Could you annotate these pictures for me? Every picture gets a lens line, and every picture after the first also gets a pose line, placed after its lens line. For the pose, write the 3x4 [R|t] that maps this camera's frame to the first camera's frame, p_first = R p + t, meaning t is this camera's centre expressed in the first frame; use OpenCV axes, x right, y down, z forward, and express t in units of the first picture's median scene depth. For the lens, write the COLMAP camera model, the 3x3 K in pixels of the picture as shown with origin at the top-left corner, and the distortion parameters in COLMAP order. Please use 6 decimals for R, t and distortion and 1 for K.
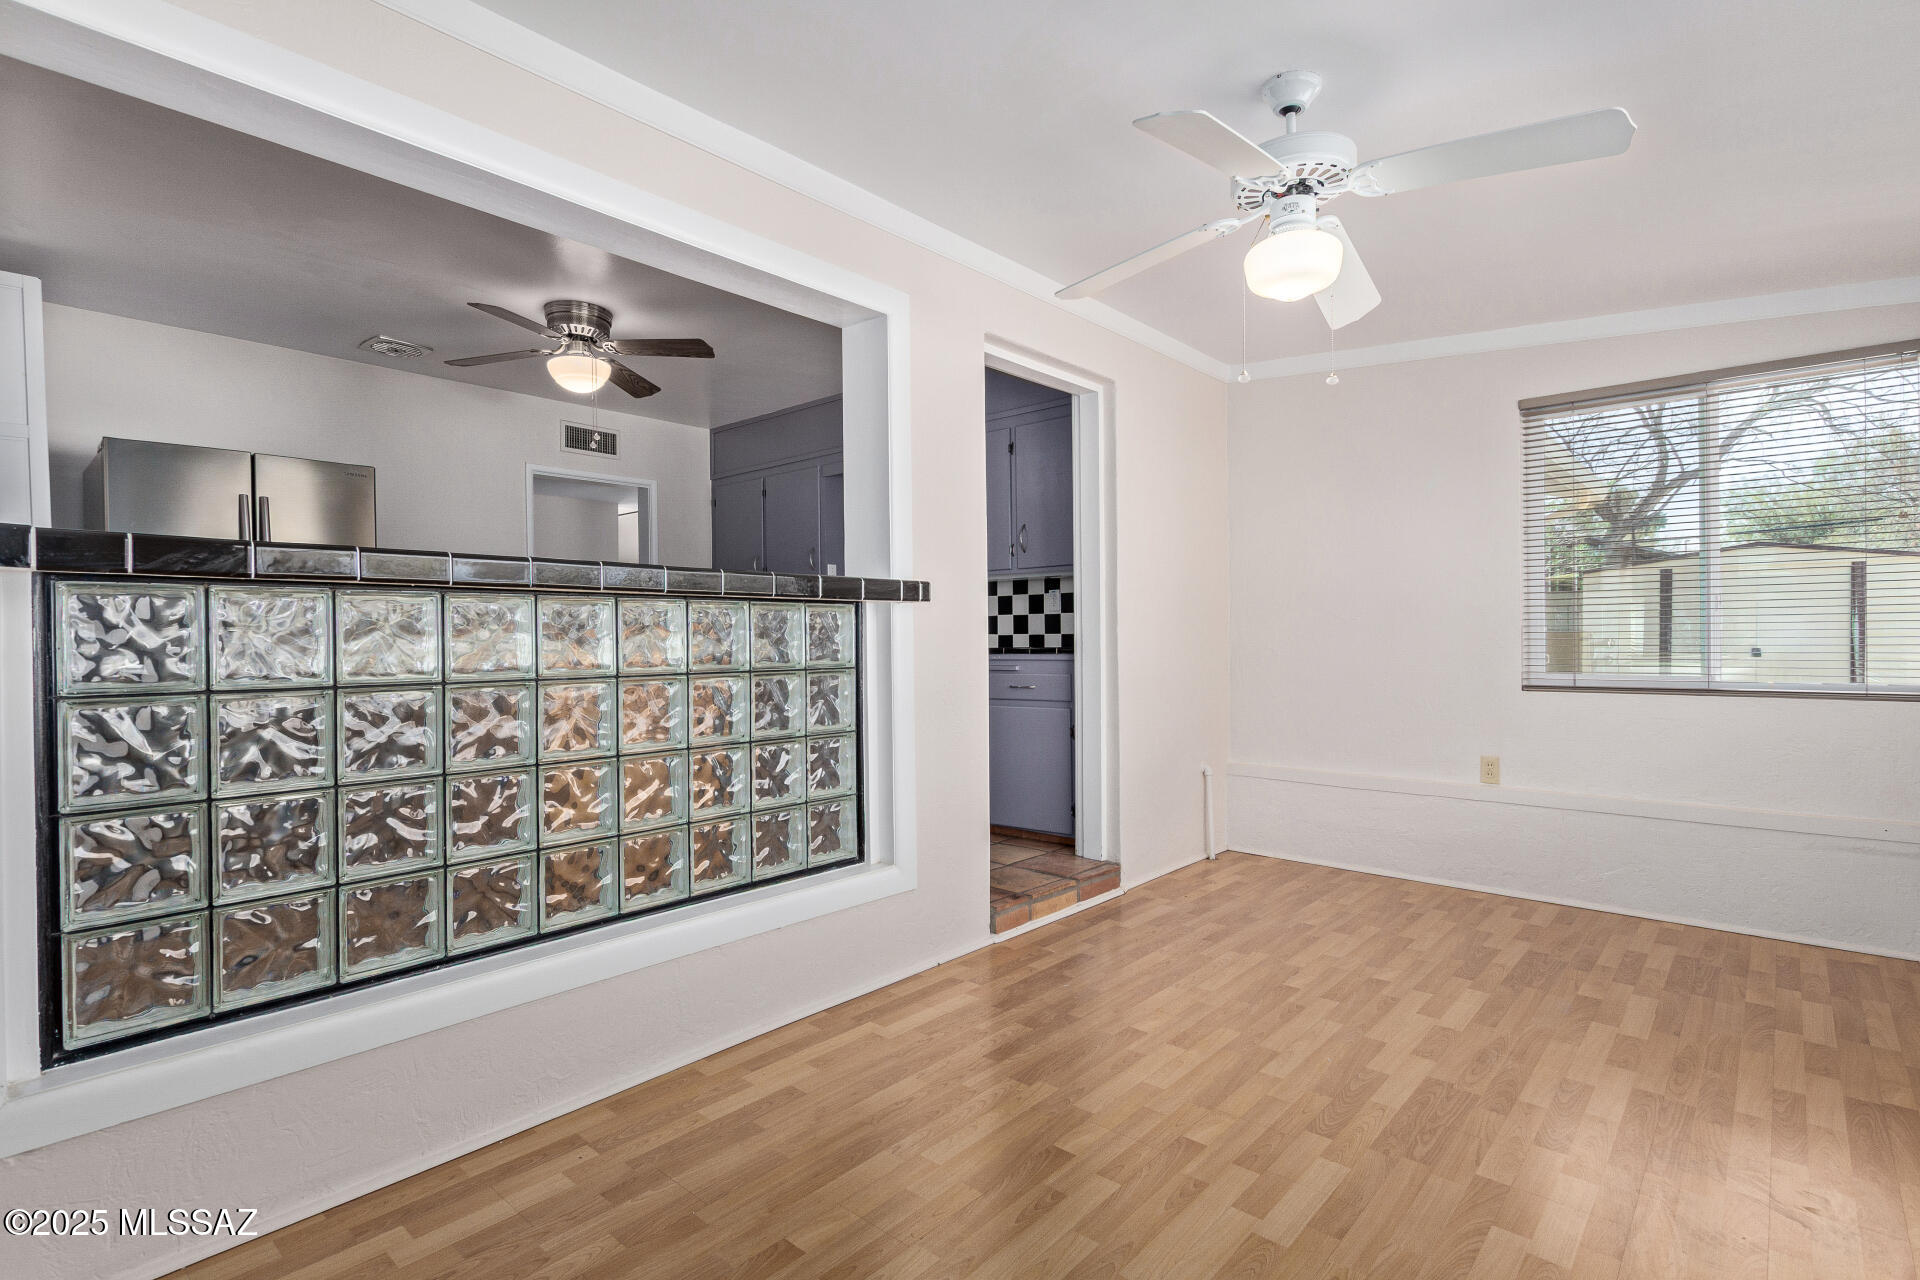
lens RADIAL K [[923.3, 0, 960.0], [0, 923.3, 640.0], [0, 0, 1]] dist [0.012127, -0.000882]
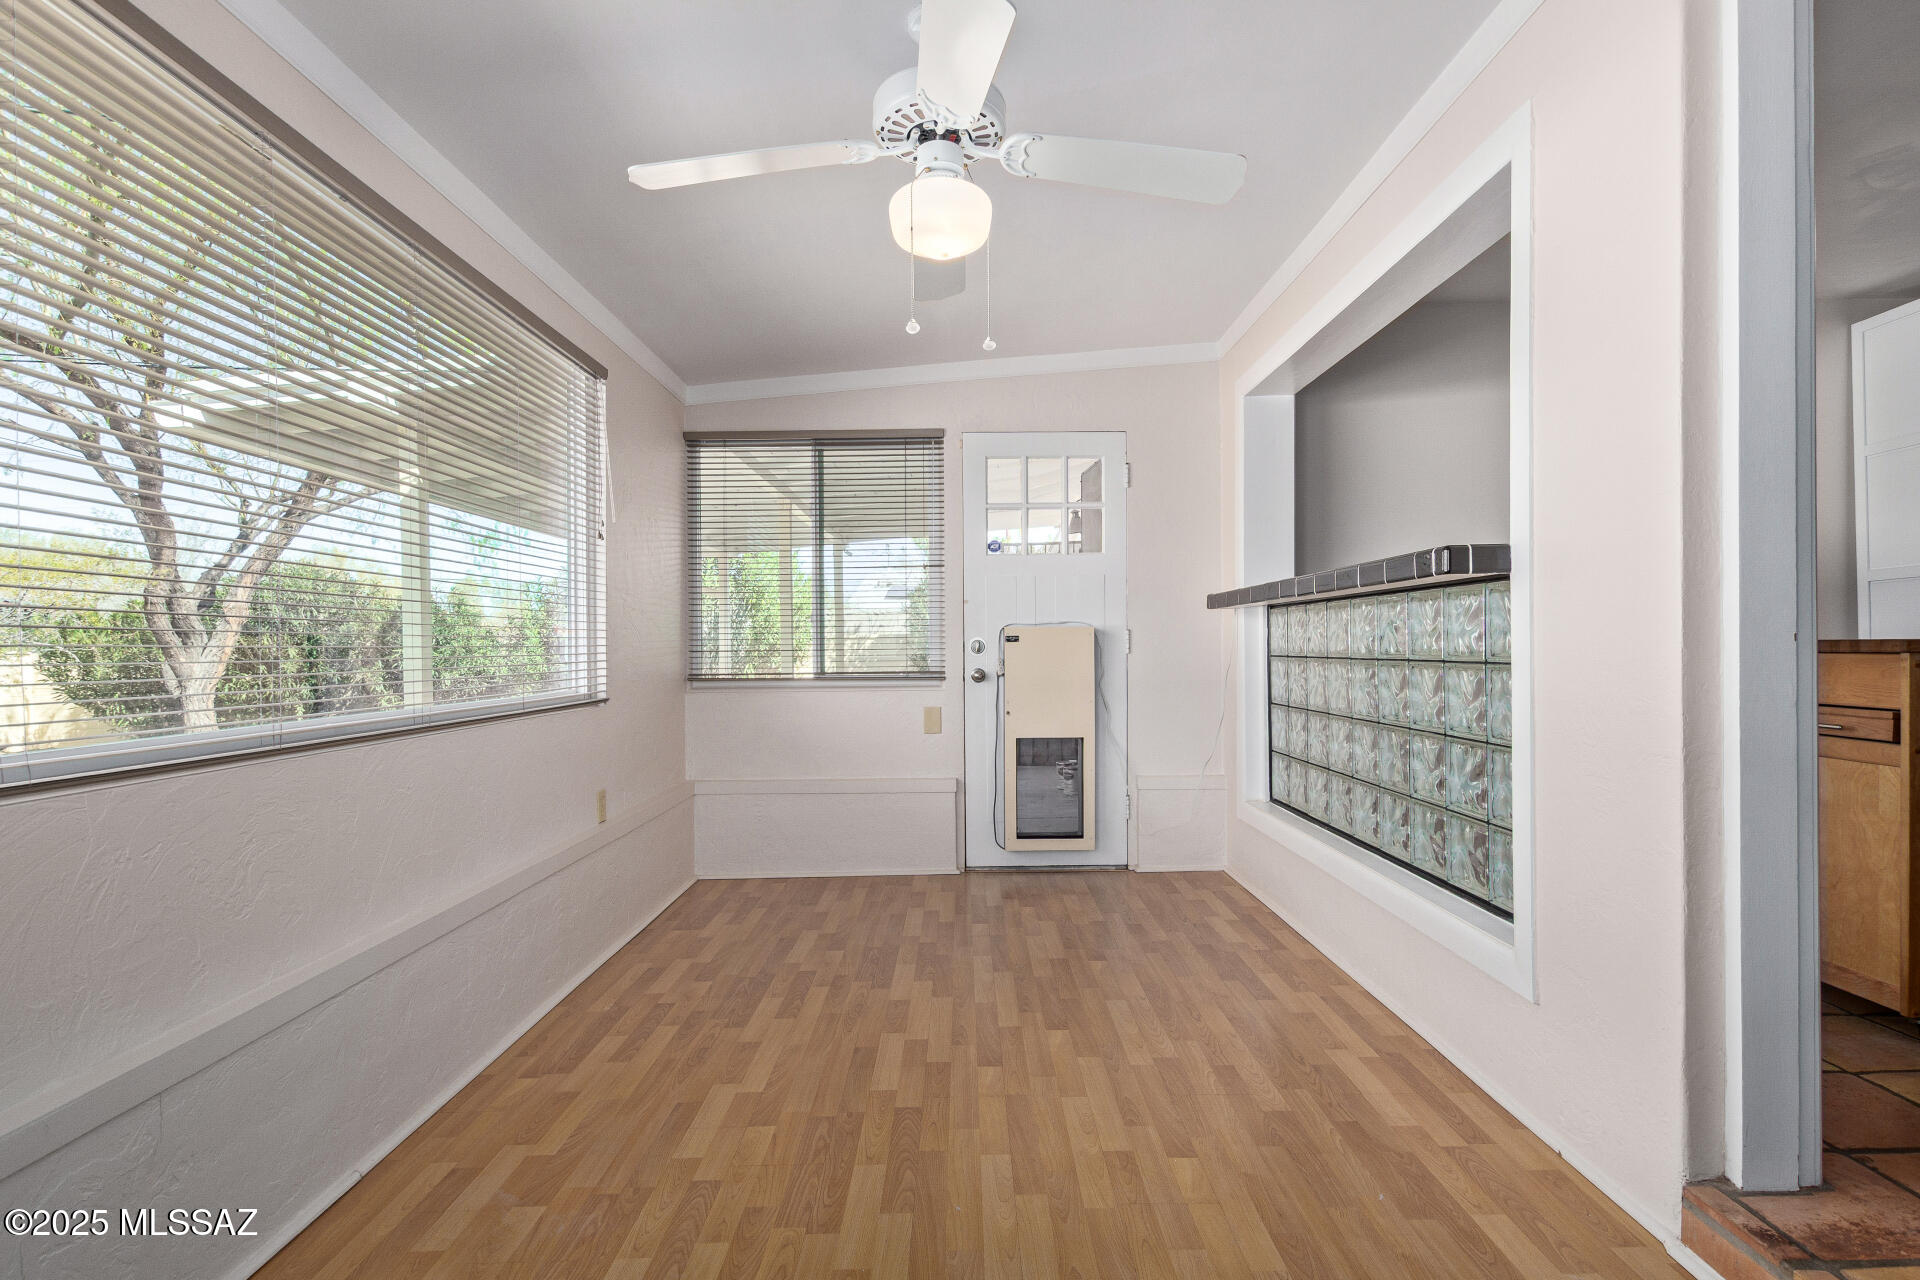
lens RADIAL K [[920.5, 0, 969.3], [0, 920.5, 654.0], [0, 0, 1]] dist [0.009453, -0.006421]
pose [[-0.743071, 0.022964, -0.668818, 0.739095], [0.017403, 0.999736, 0.014991, 0.003651], [0.668986, -0.000500, -0.743275, 1.317141]]
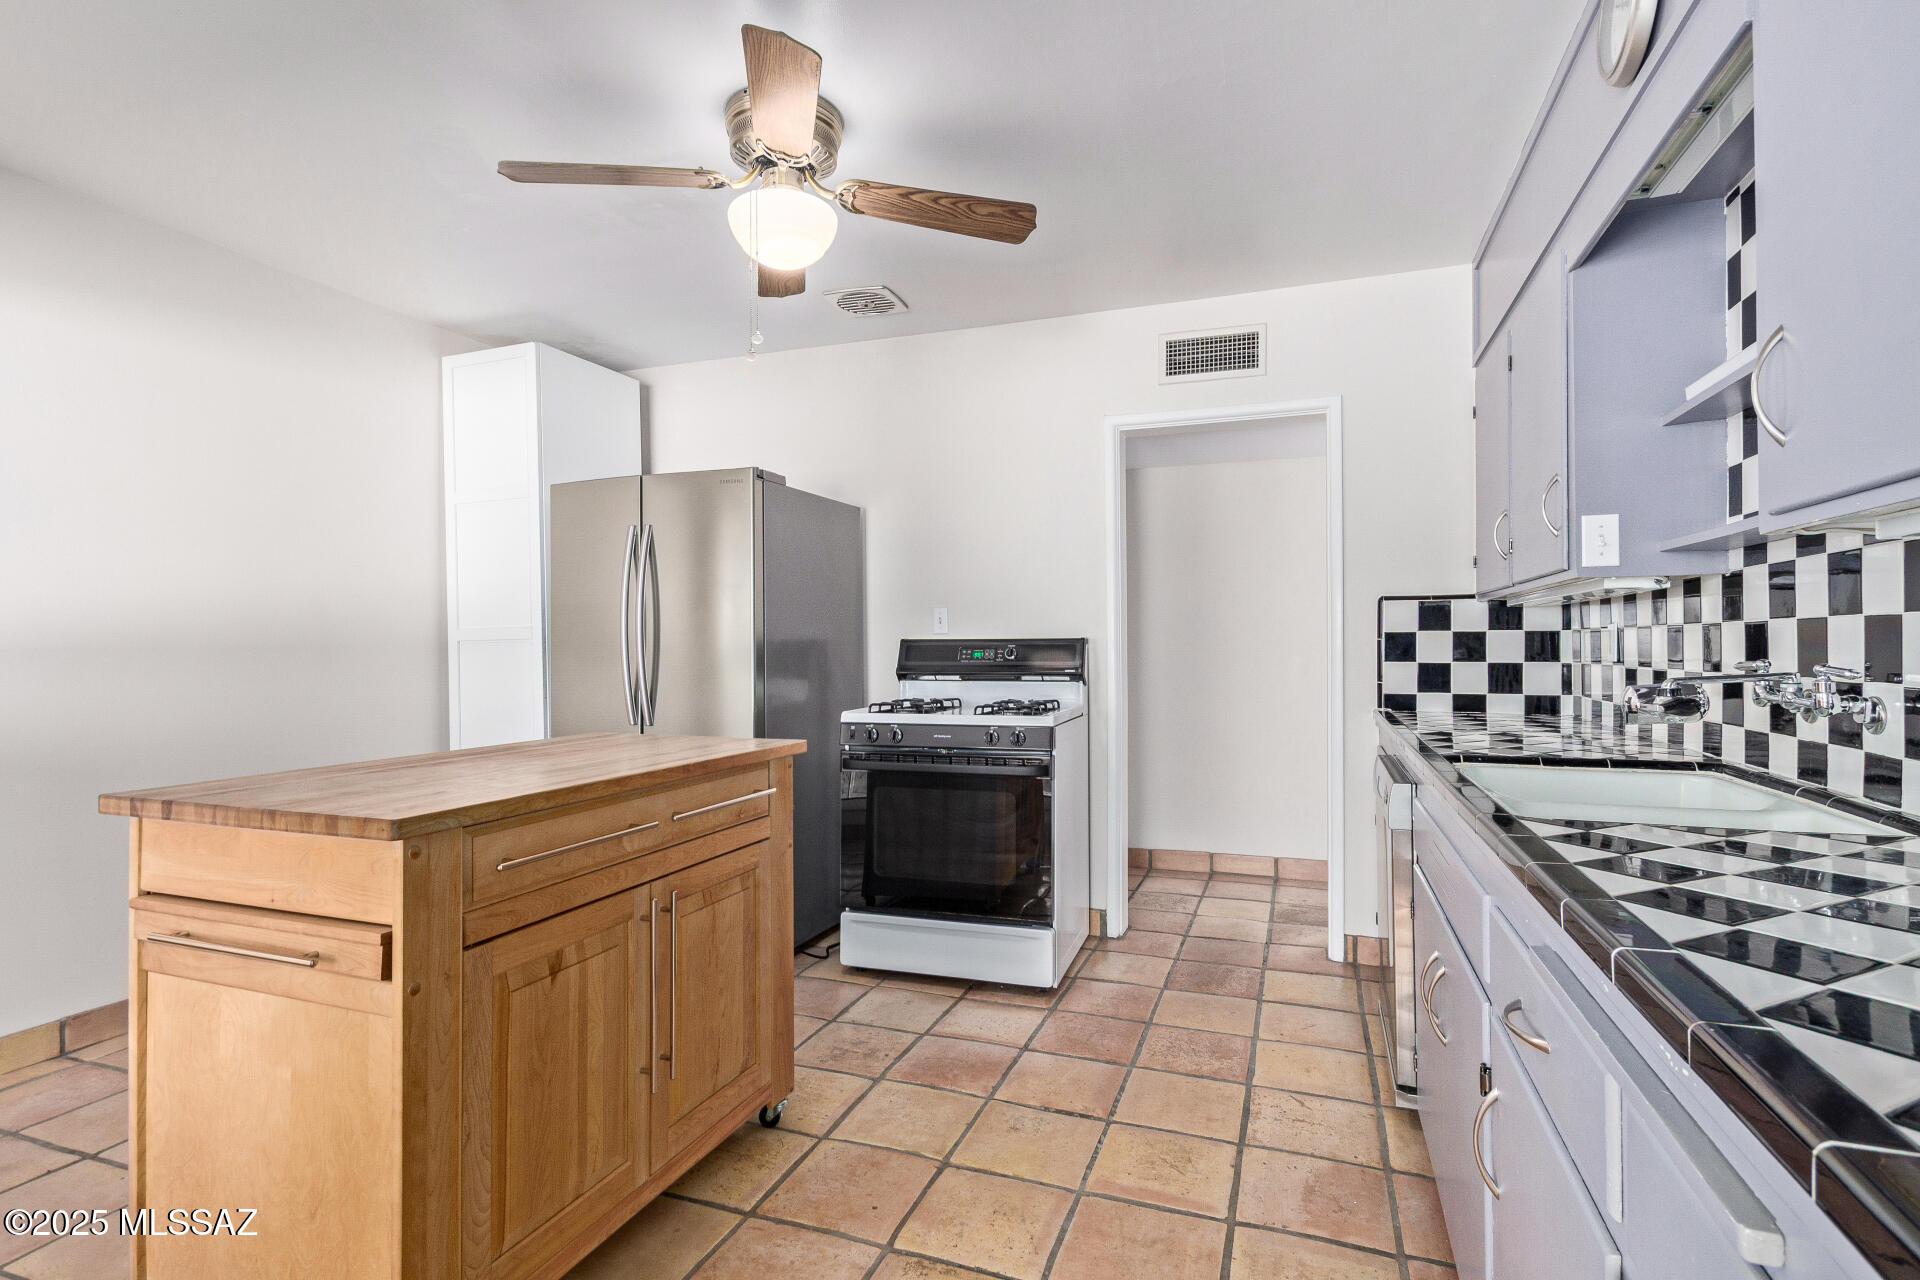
lens RADIAL K [[923.3, 0, 960.0], [0, 923.3, 640.0], [0, 0, 1]] dist [0.012127, -0.000882]
pose [[0.368941, 0.004110, -0.929444, 0.202809], [0.000122, 0.999990, 0.004471, -0.076213], [0.929453, -0.001763, 0.368937, 1.361320]]
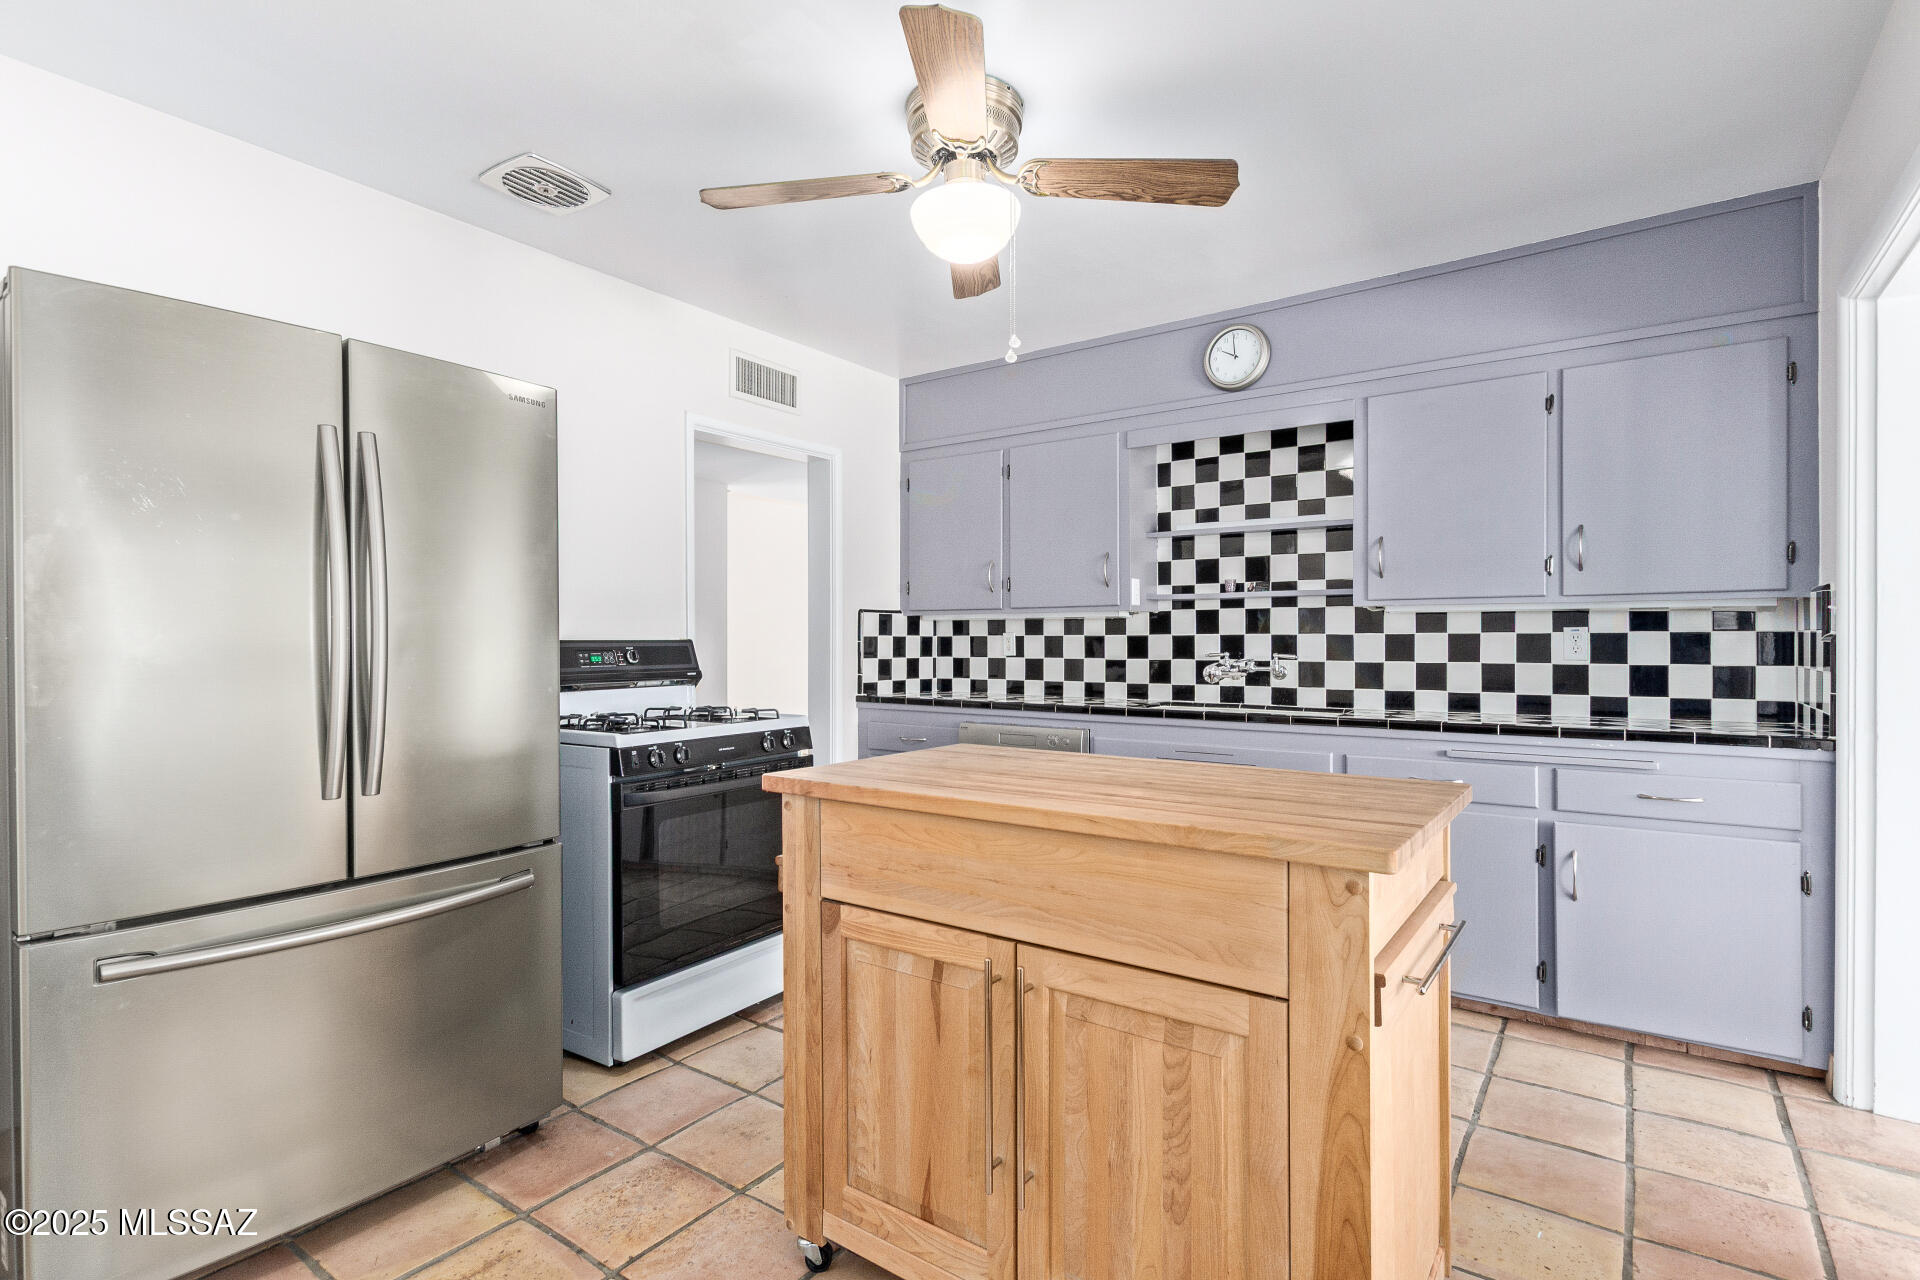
lens RADIAL K [[931.2, 0, 978.3], [0, 931.2, 634.4], [0, 0, 1]] dist [0.009316, -0.000158]
pose [[0.993551, 0.006843, 0.113184, -0.695102], [-0.006314, 0.999967, -0.005025, -0.076341], [-0.113214, 0.004278, 0.993561, 0.705783]]
